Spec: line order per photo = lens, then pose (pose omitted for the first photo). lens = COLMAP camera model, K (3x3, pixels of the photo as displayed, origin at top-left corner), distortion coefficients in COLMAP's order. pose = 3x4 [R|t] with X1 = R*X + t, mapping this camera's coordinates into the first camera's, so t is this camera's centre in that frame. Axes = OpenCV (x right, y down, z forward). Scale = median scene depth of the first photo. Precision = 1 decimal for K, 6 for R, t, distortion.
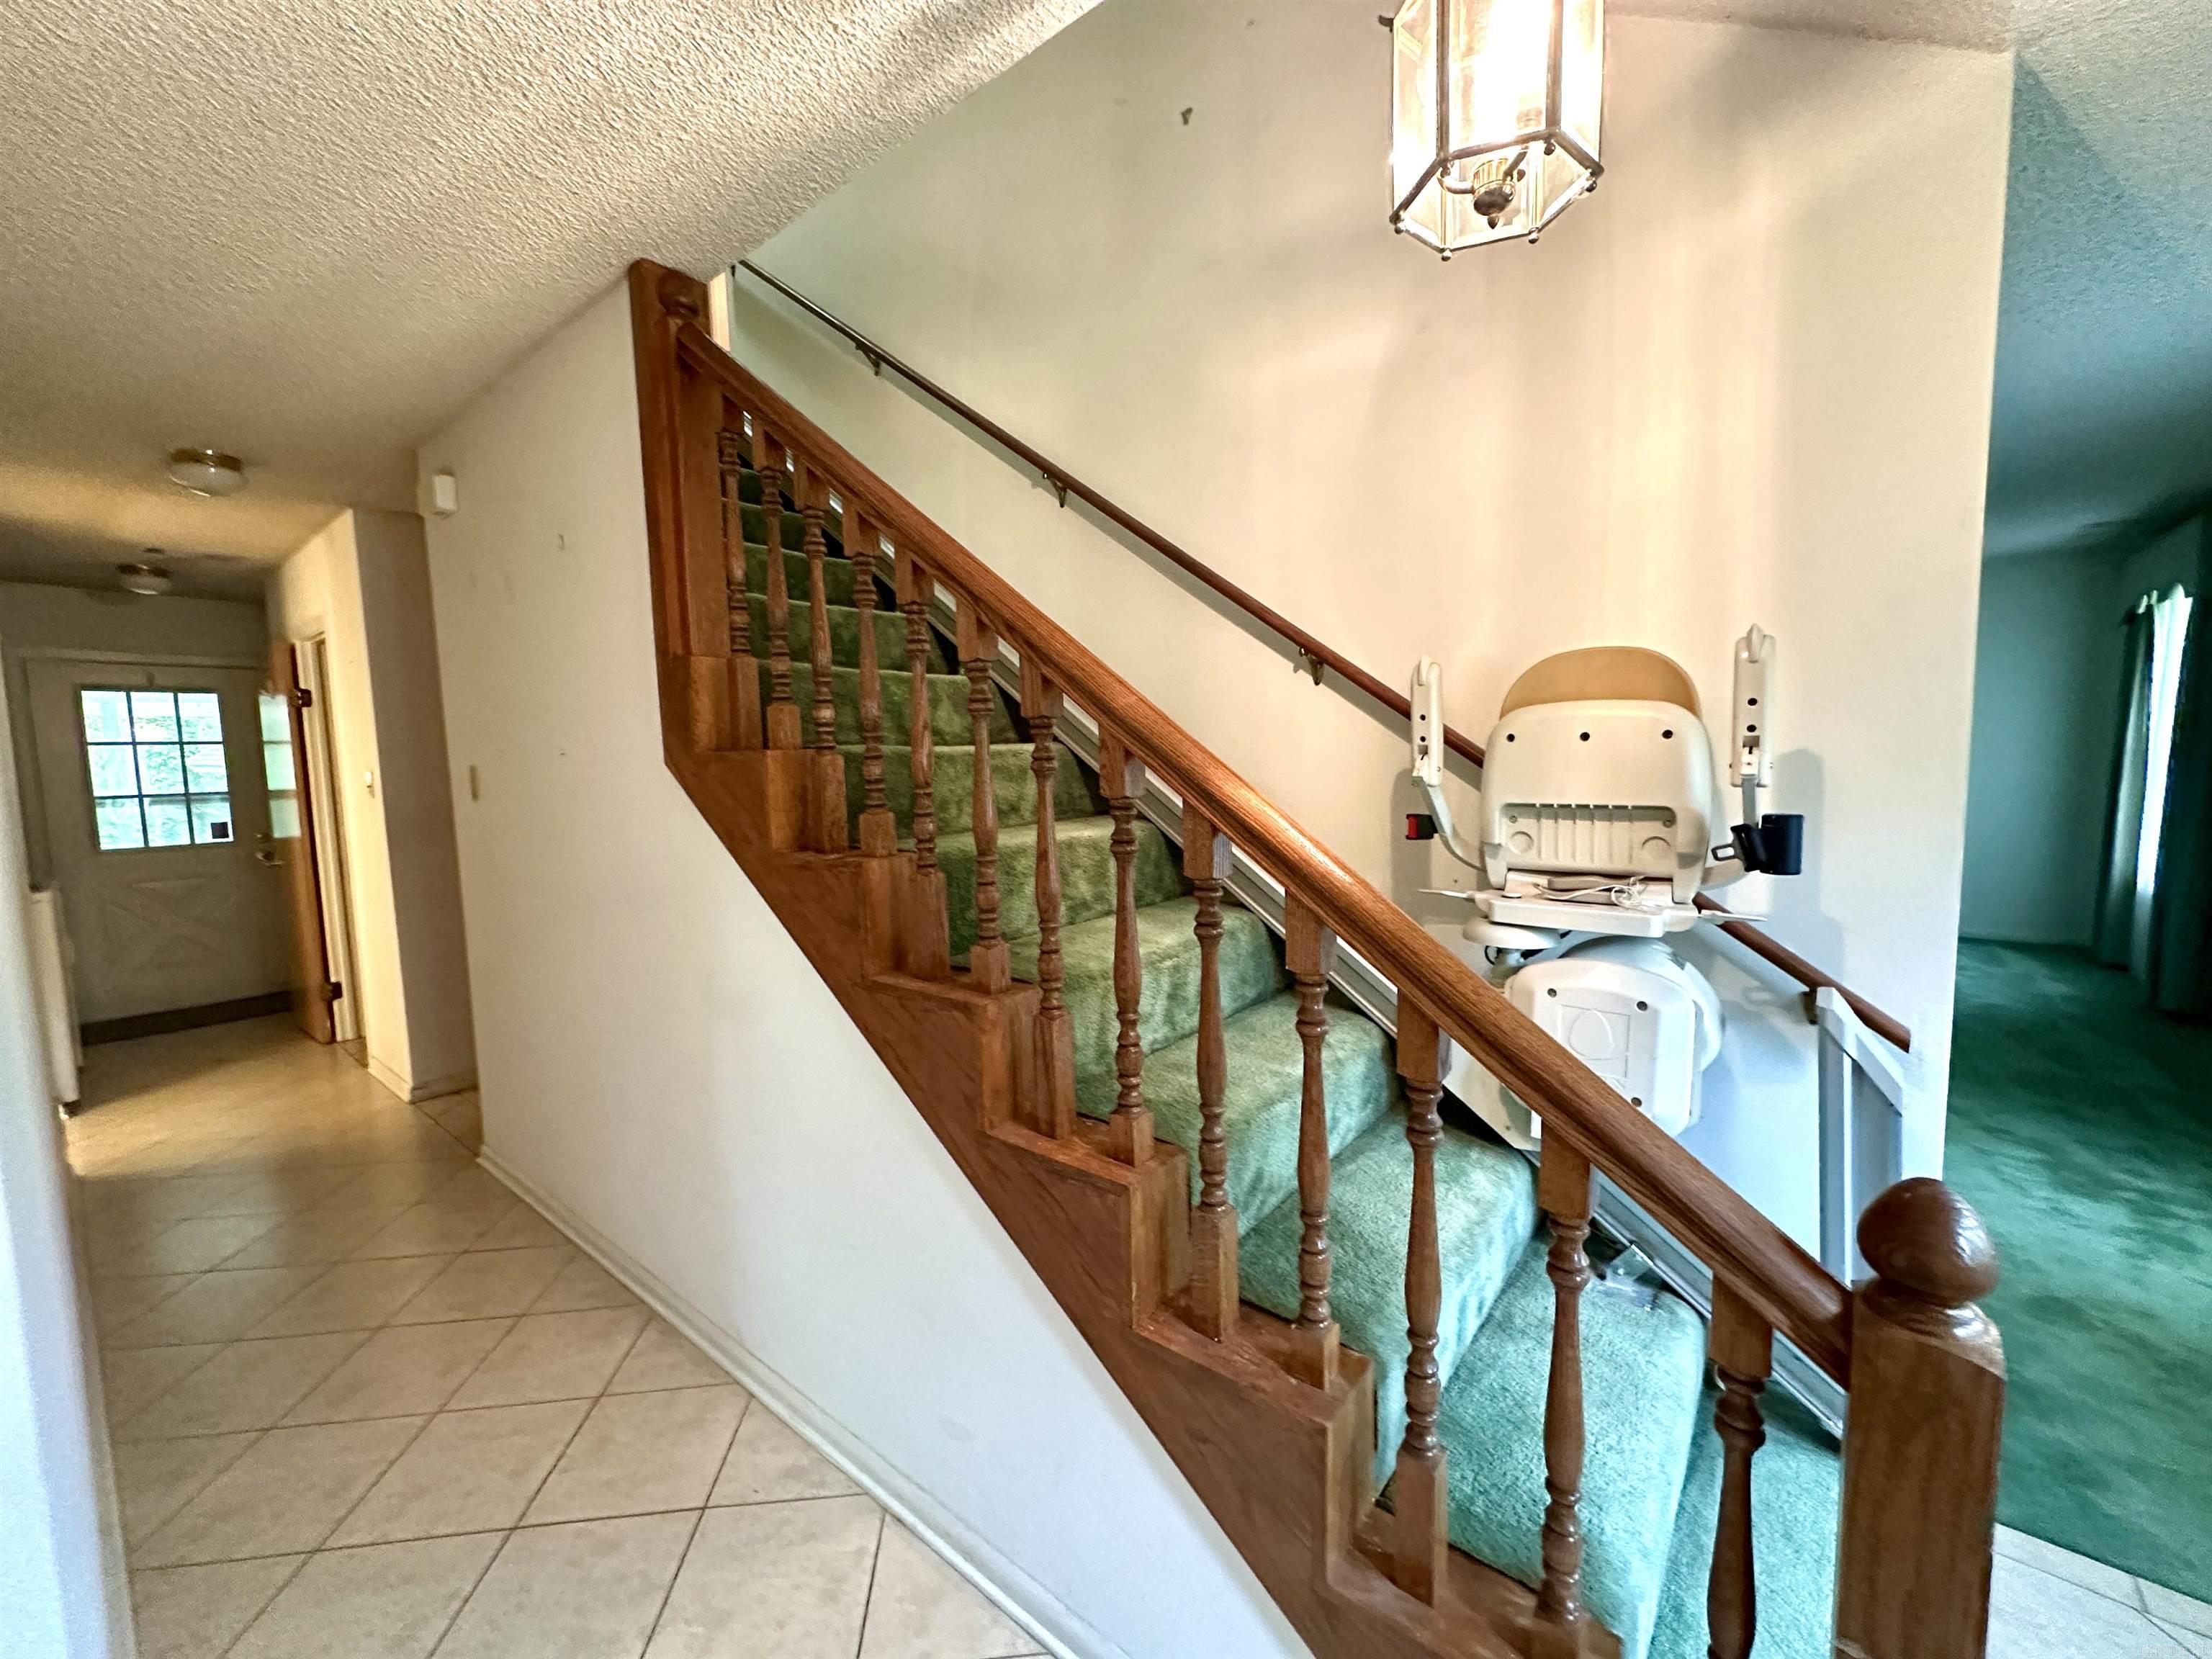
lens RADIAL K [[868.1, 0, 1106.0], [0, 868.1, 829.5], [0, 0, 1]] dist [-0.010598, 0.000011]
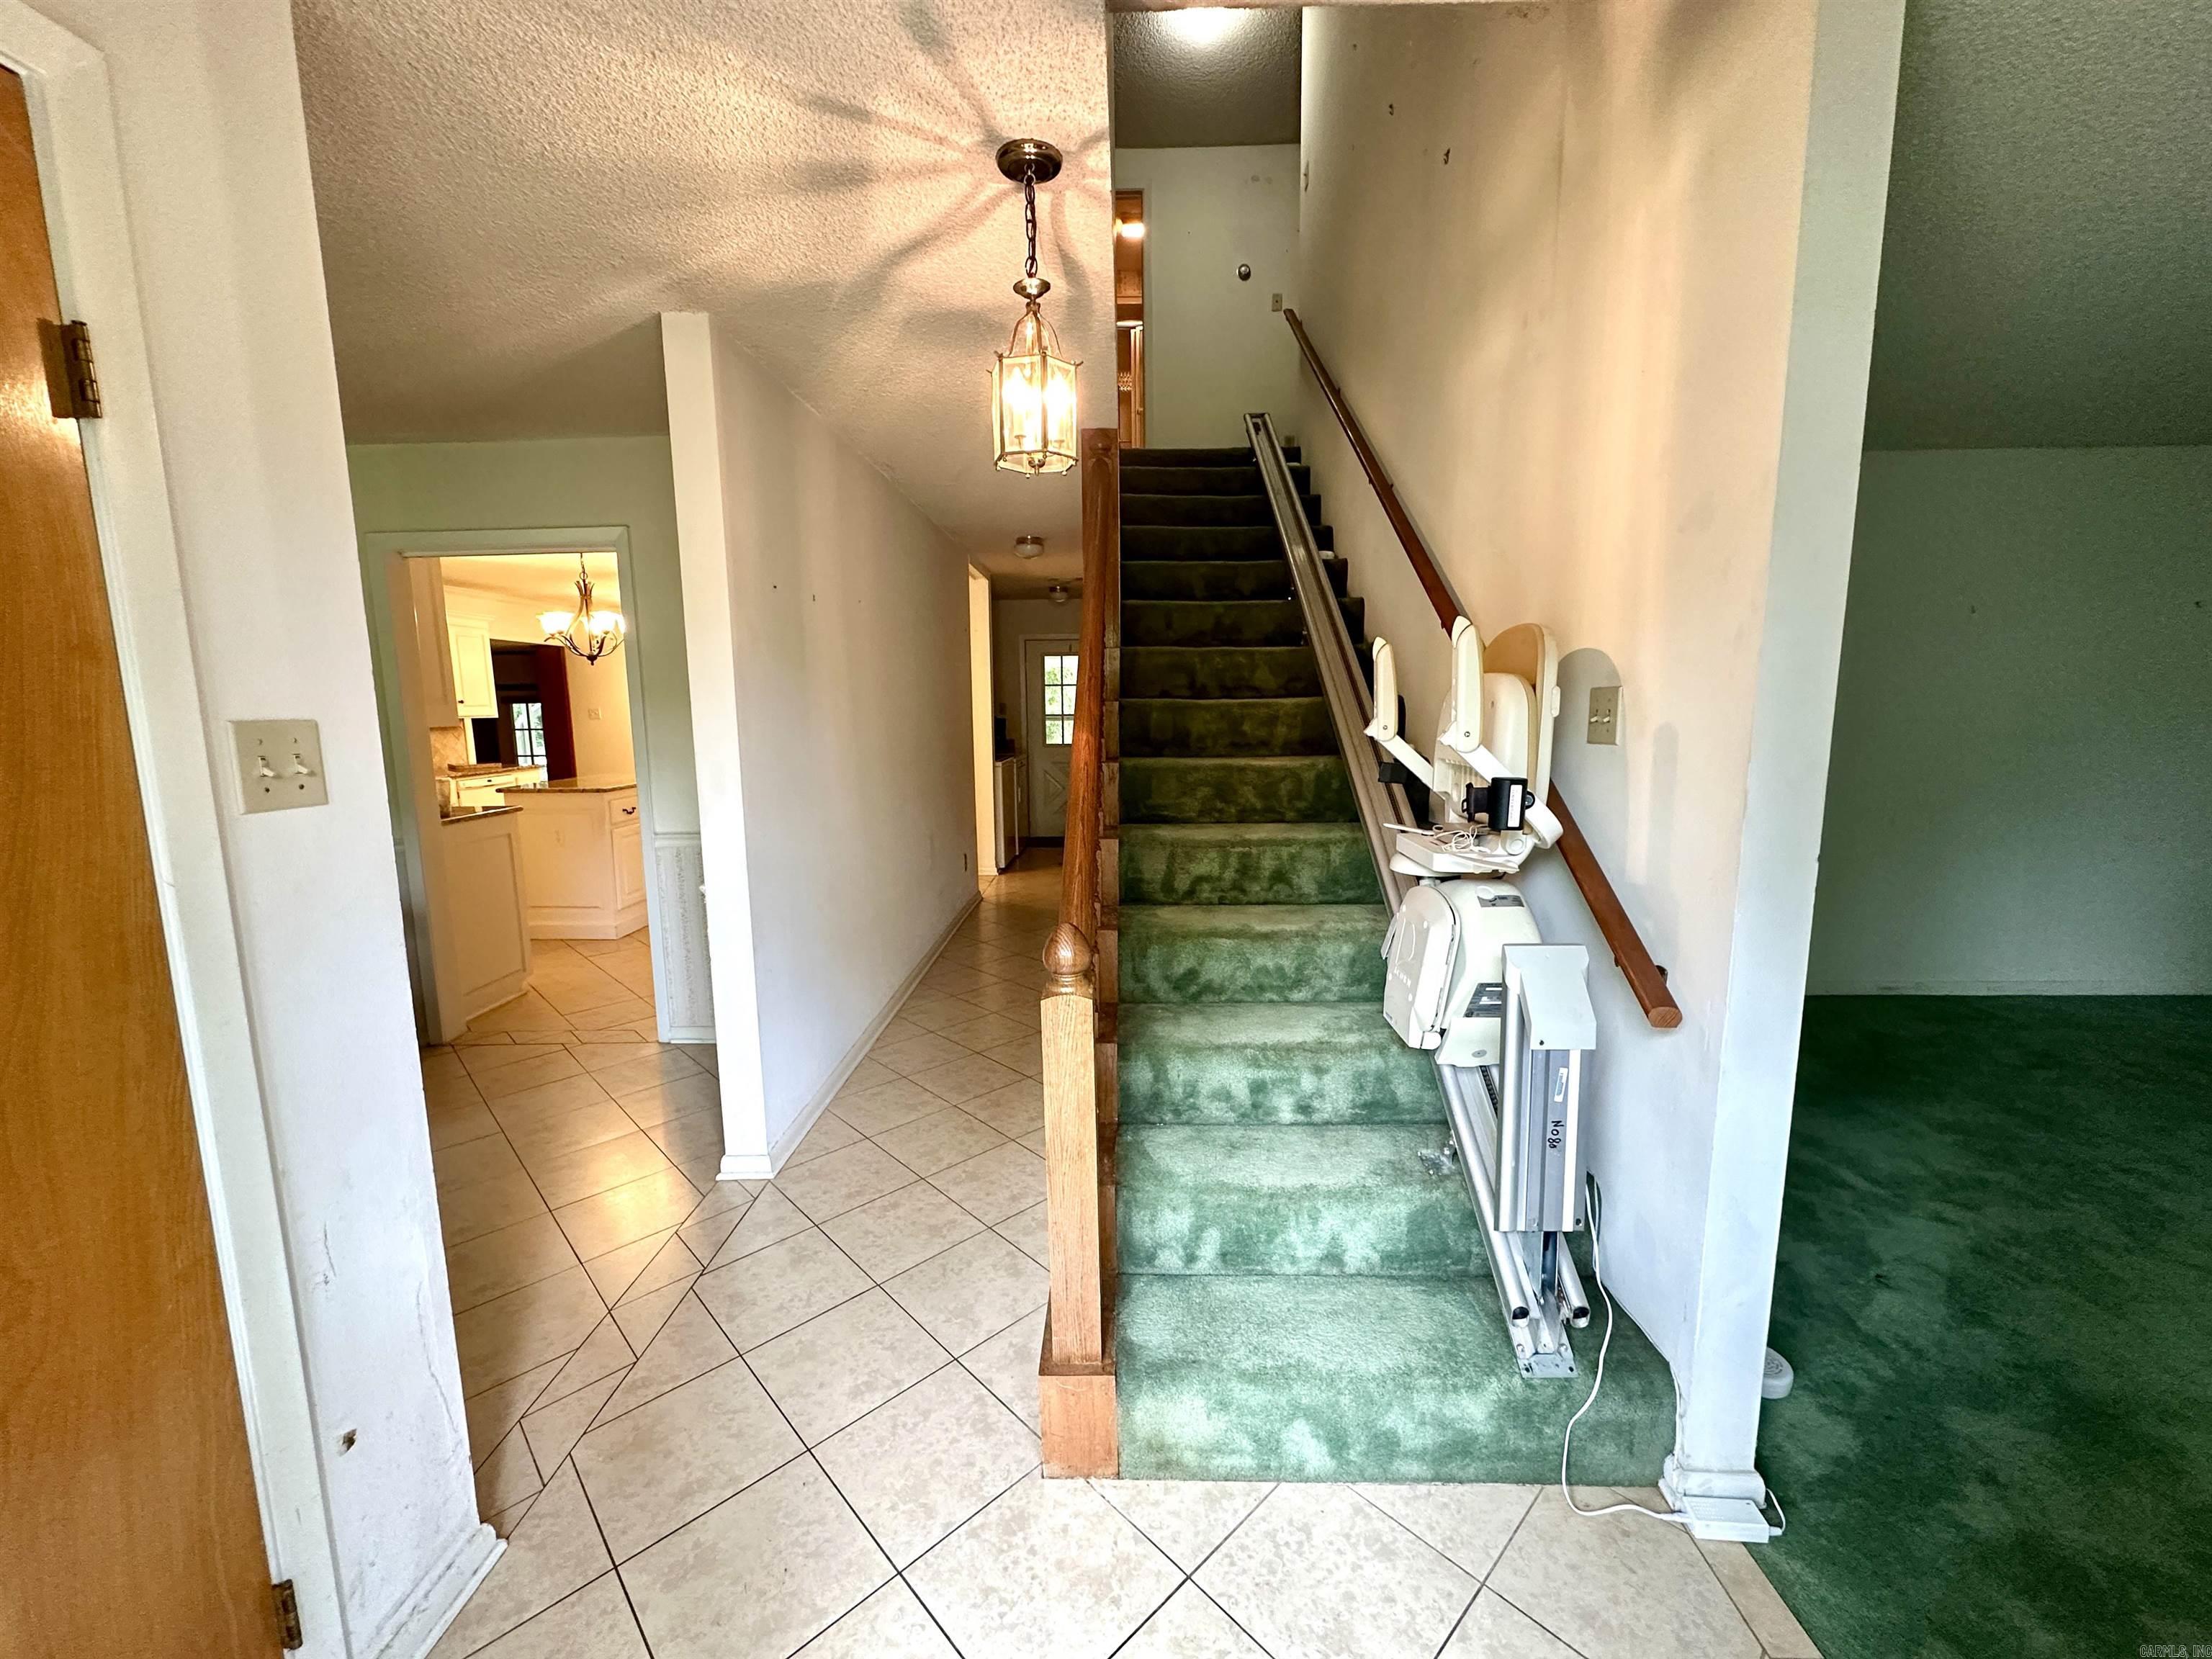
lens RADIAL K [[868.1, 0, 1106.0], [0, 868.1, 829.5], [0, 0, 1]] dist [-0.010598, 0.000011]
pose [[0.608223, 0.138147, -0.781652, 0.511209], [-0.083955, 0.990411, 0.109715, -0.012357], [0.789314, -0.001108, 0.613989, -0.048301]]
